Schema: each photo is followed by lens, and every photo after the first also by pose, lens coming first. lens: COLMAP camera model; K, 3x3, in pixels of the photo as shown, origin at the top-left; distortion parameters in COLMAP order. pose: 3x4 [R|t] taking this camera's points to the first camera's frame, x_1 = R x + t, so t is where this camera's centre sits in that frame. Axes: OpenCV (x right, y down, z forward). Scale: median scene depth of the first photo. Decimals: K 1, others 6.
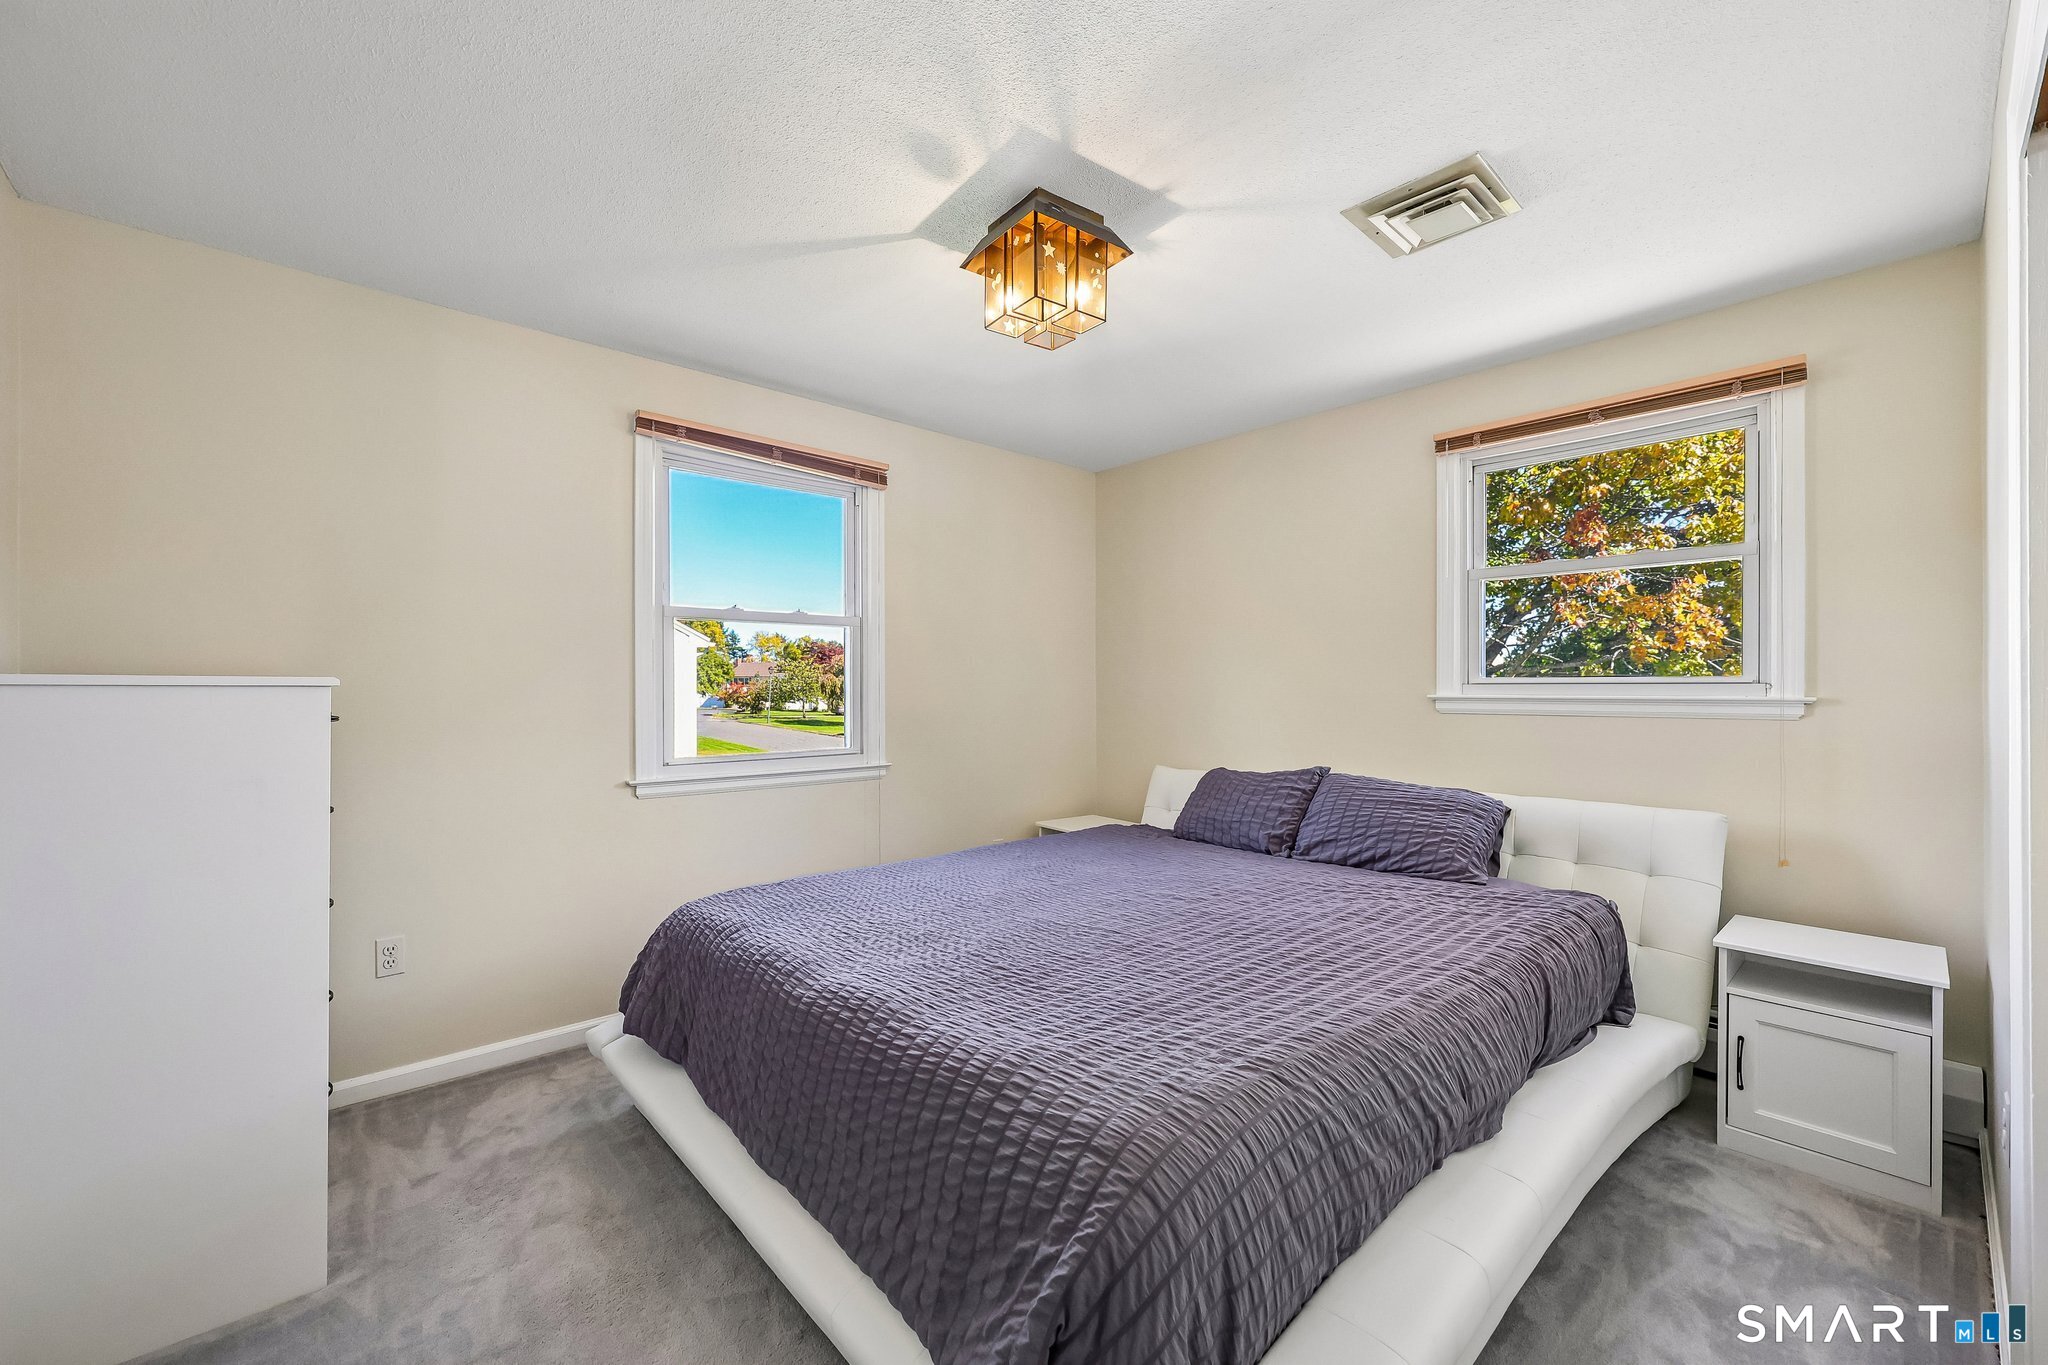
lens RADIAL K [[824.5, 0, 1020.3], [0, 824.5, 692.7], [0, 0, 1]] dist [-0.002500, -0.000176]
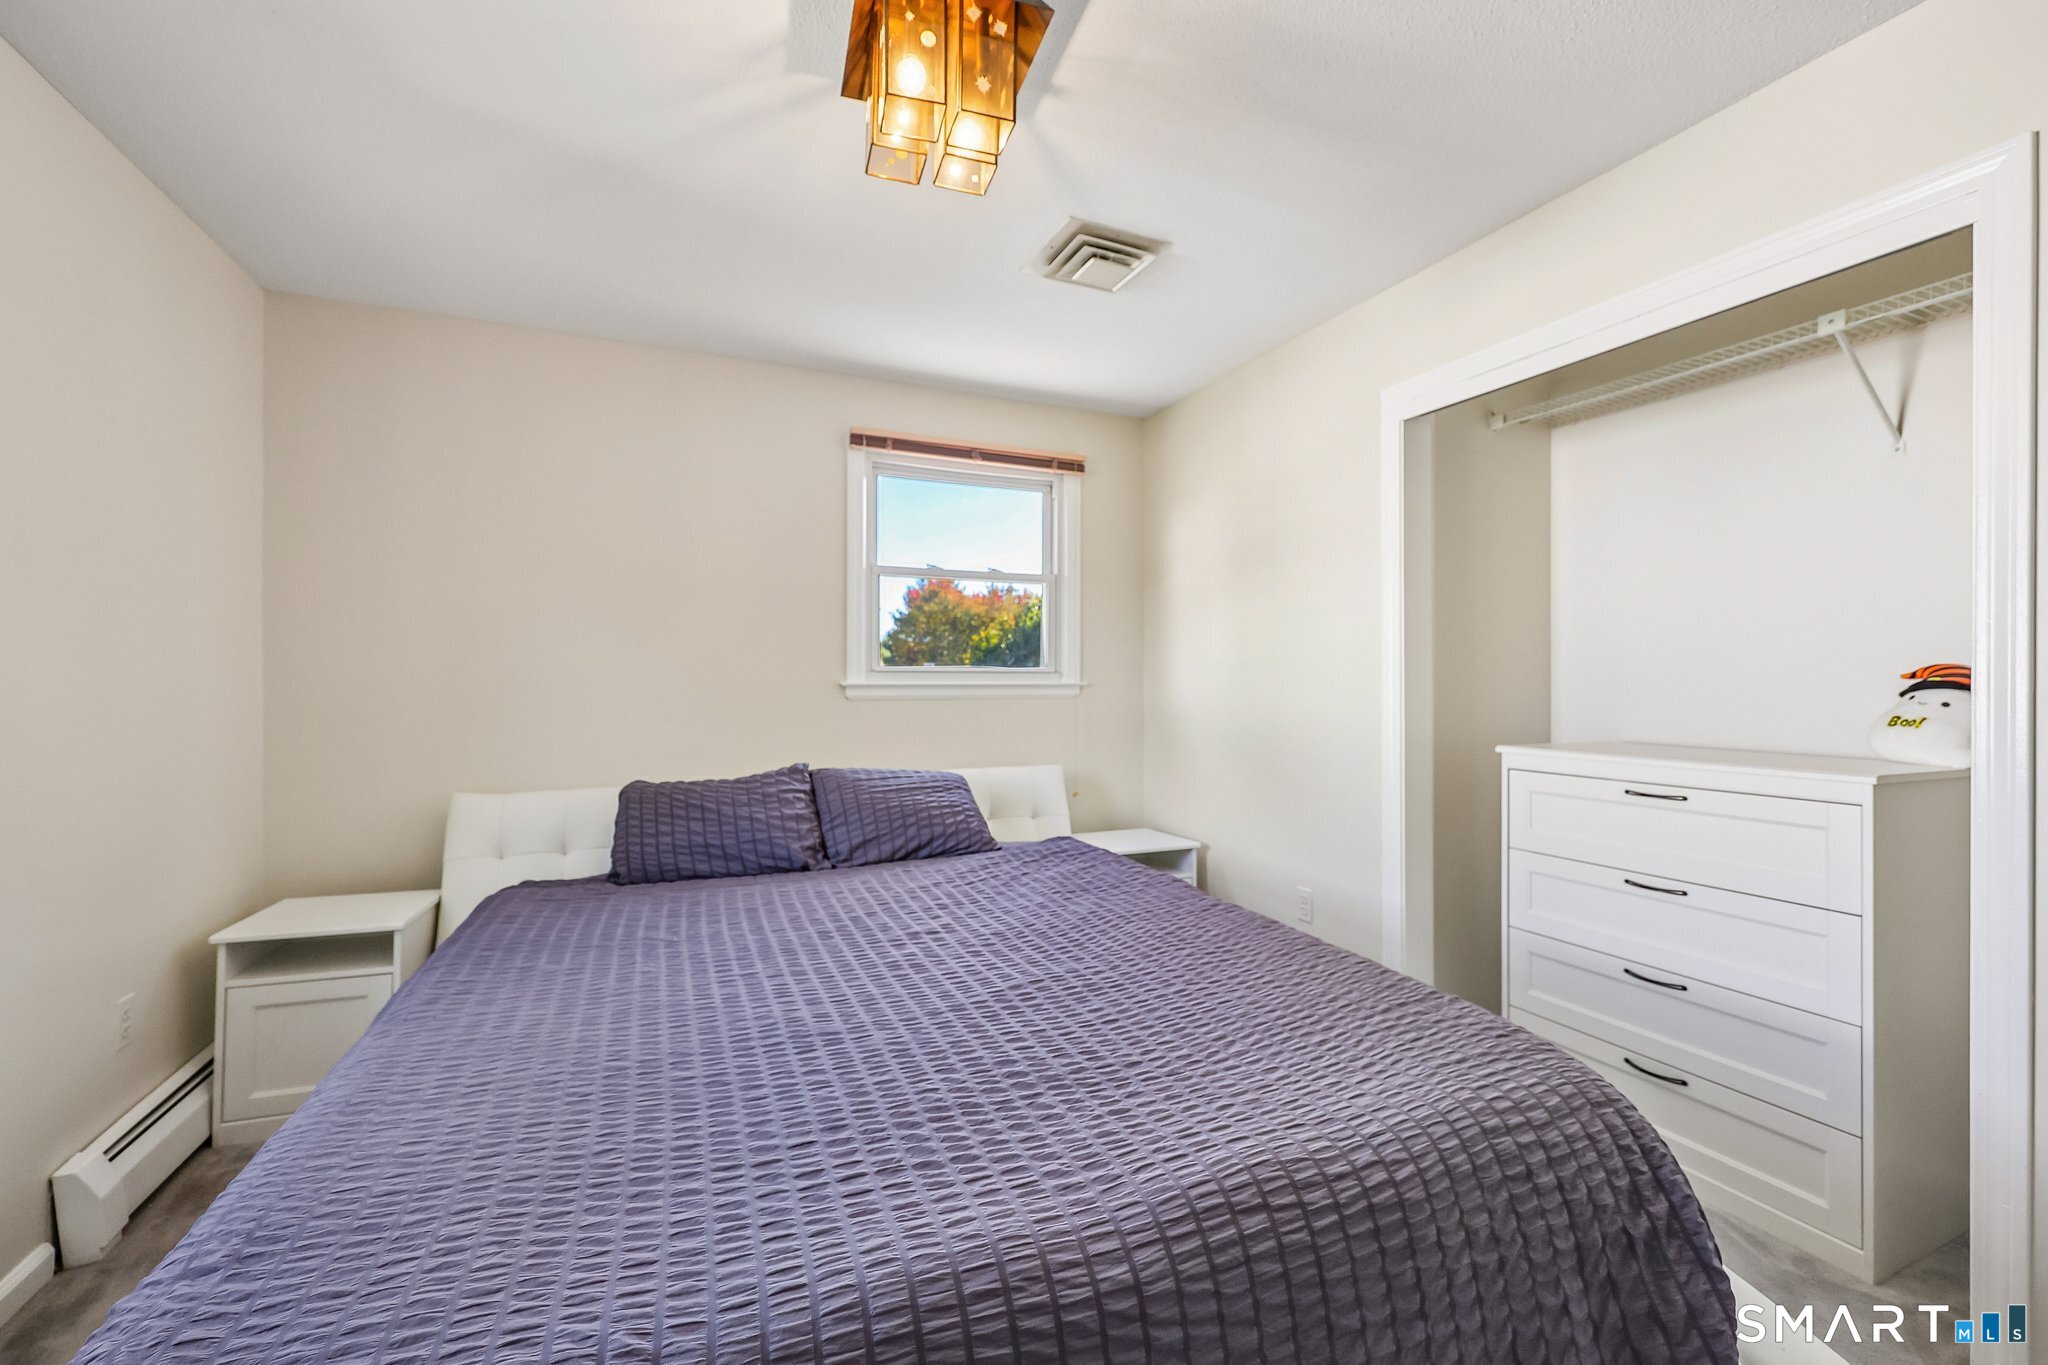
lens RADIAL K [[832.4, 0, 1024.0], [0, 832.4, 682.5], [0, 0, 1]] dist [-0.001145, -0.000153]
pose [[0.318213, -0.006250, 0.947999, -0.579619], [0.002392, 0.999980, 0.005790, -0.003636], [-0.948016, 0.000425, 0.318221, 0.670938]]
